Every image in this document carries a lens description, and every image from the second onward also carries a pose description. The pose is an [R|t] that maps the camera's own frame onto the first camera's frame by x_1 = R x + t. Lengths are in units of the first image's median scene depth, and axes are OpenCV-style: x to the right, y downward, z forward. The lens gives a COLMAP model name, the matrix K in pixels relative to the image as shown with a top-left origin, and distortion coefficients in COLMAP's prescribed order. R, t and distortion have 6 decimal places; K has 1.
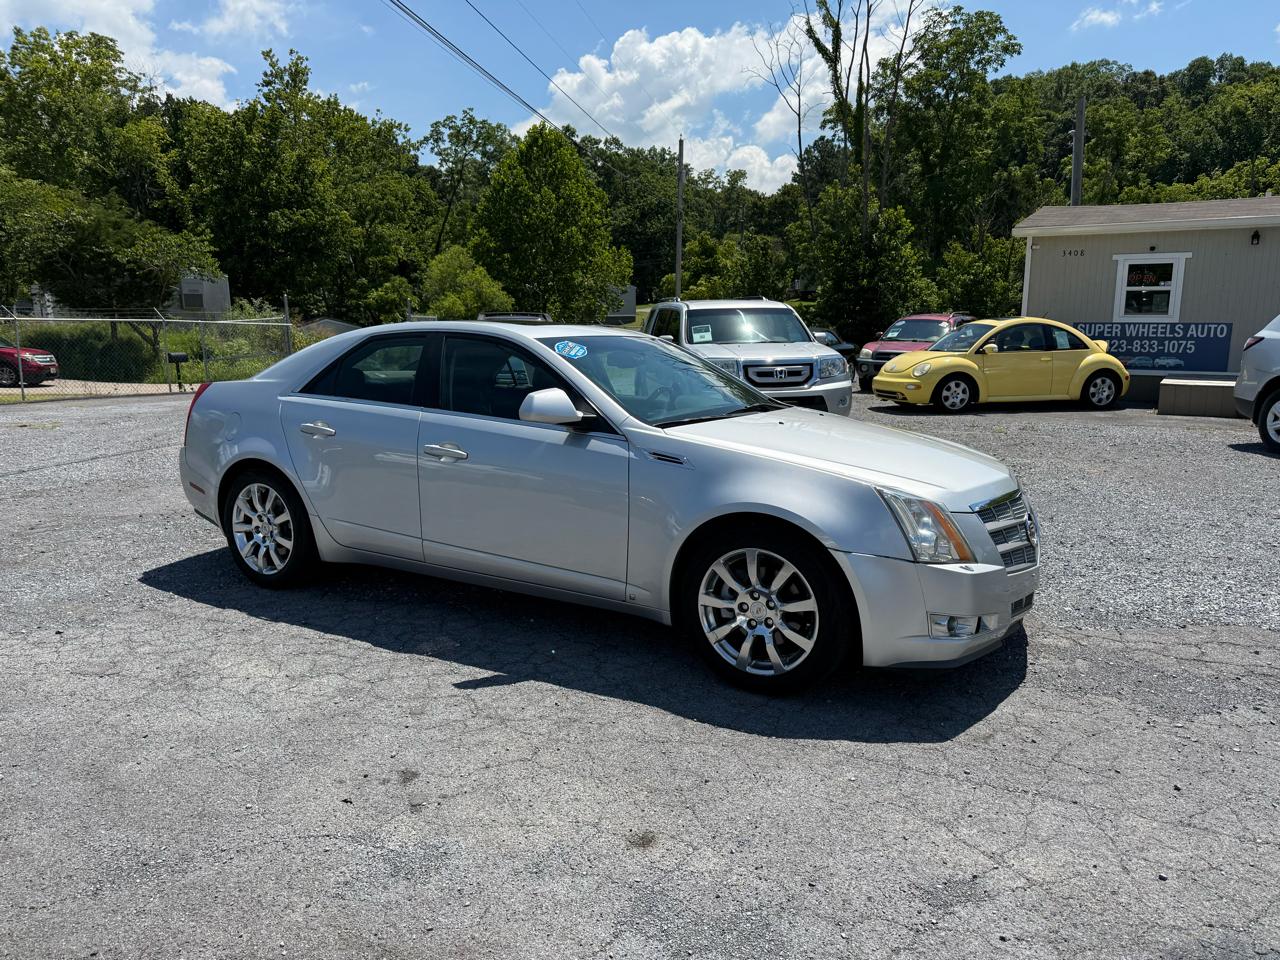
lens RADIAL K [[897.6, 0, 638.5], [0, 897.6, 512.2], [0, 0, 1]] dist [0.047927, -0.056920]
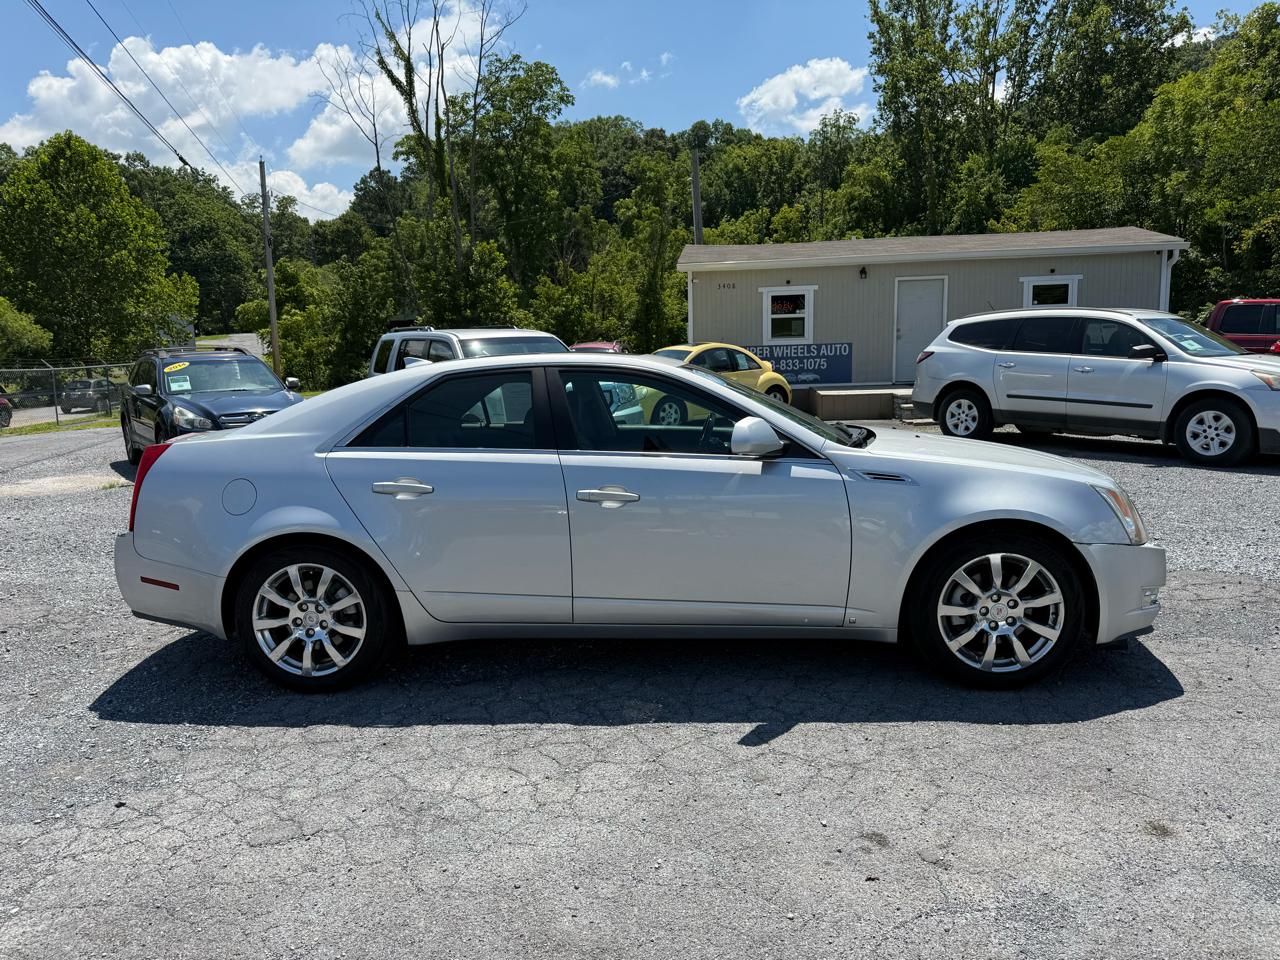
lens RADIAL K [[897.6, 0, 633.4], [0, 897.6, 513.6], [0, 0, 1]] dist [0.047927, -0.056920]
pose [[0.892506, -0.106383, 0.438309, -0.058438], [0.119819, 0.992791, -0.003020, -0.004413], [-0.434828, 0.055214, 0.898819, 0.018066]]
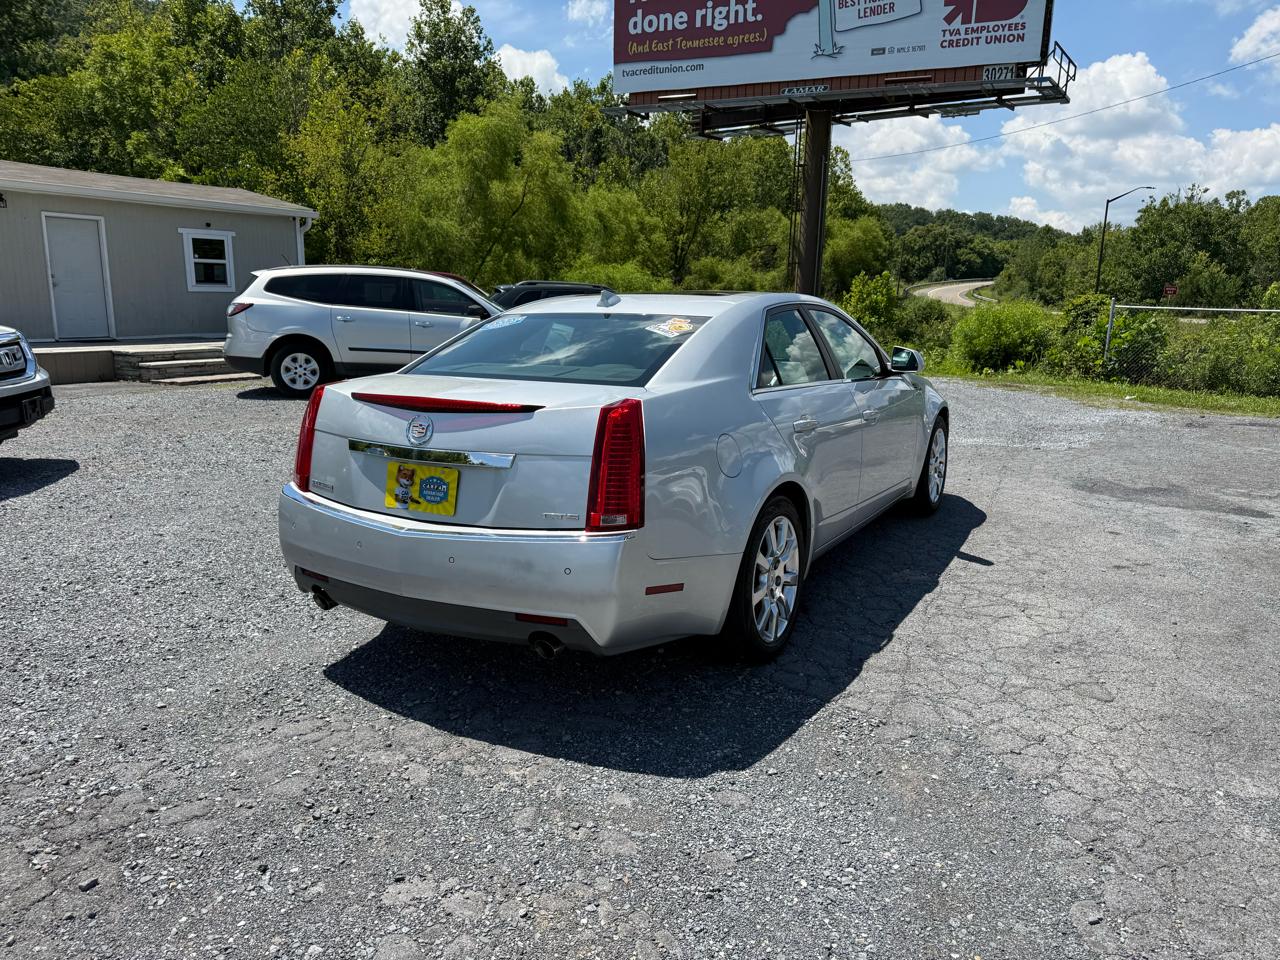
lens RADIAL K [[897.6, 0, 652.5], [0, 897.6, 514.2], [0, 0, 1]] dist [0.047927, -0.056920]
pose [[-0.037617, -0.229065, 0.972684, -0.128464], [0.189656, 0.954045, 0.232010, -0.025294], [-0.981130, 0.193203, 0.007555, 0.126576]]
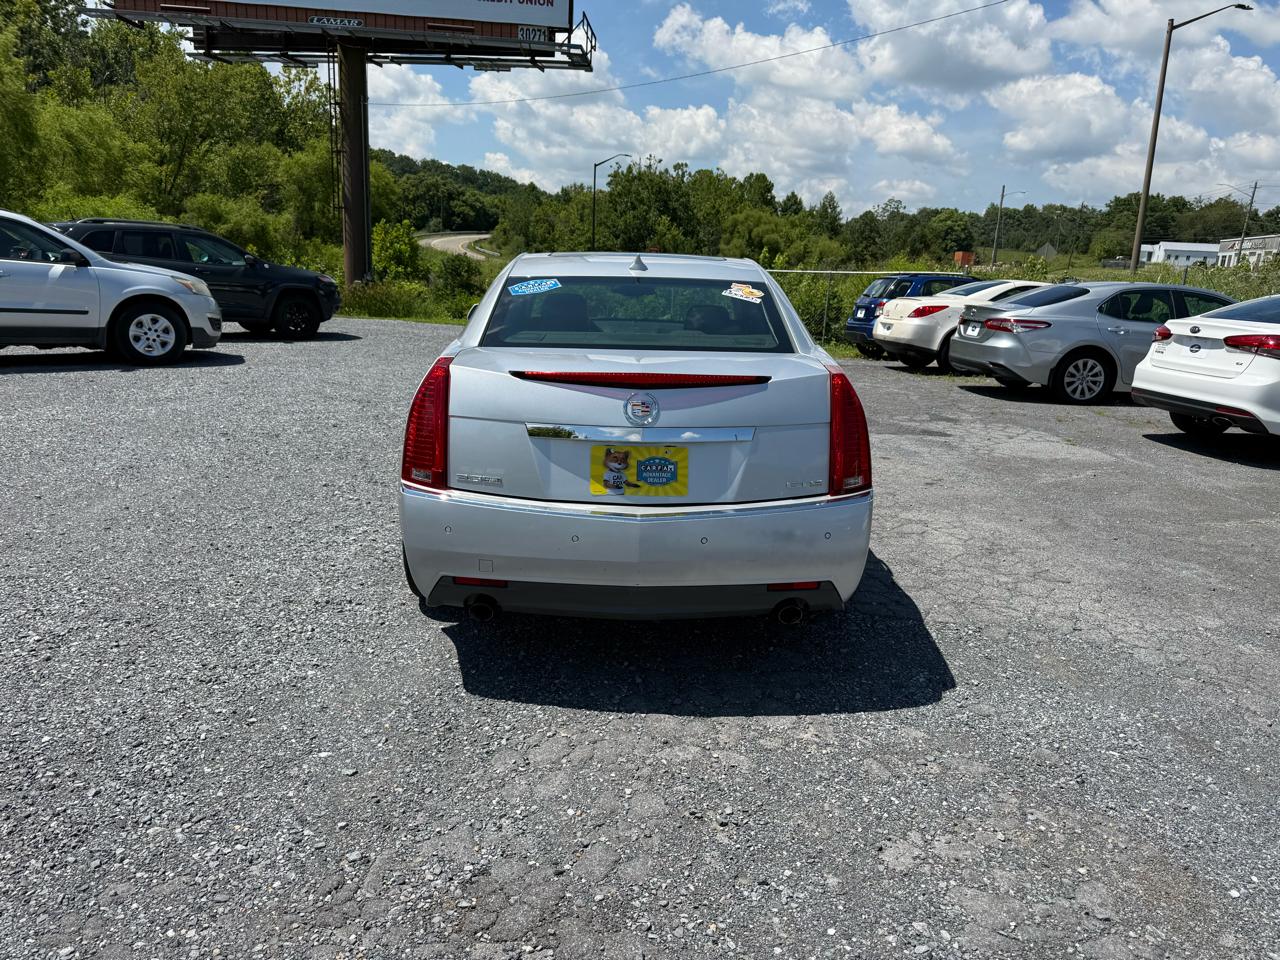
lens RADIAL K [[897.6, 0, 644.6], [0, 897.6, 511.6], [0, 0, 1]] dist [0.047927, -0.056920]
pose [[-0.534954, -0.241565, 0.809611, -0.112459], [0.135990, 0.921142, 0.364698, -0.035727], [-0.833865, 0.305196, -0.459918, 0.176571]]
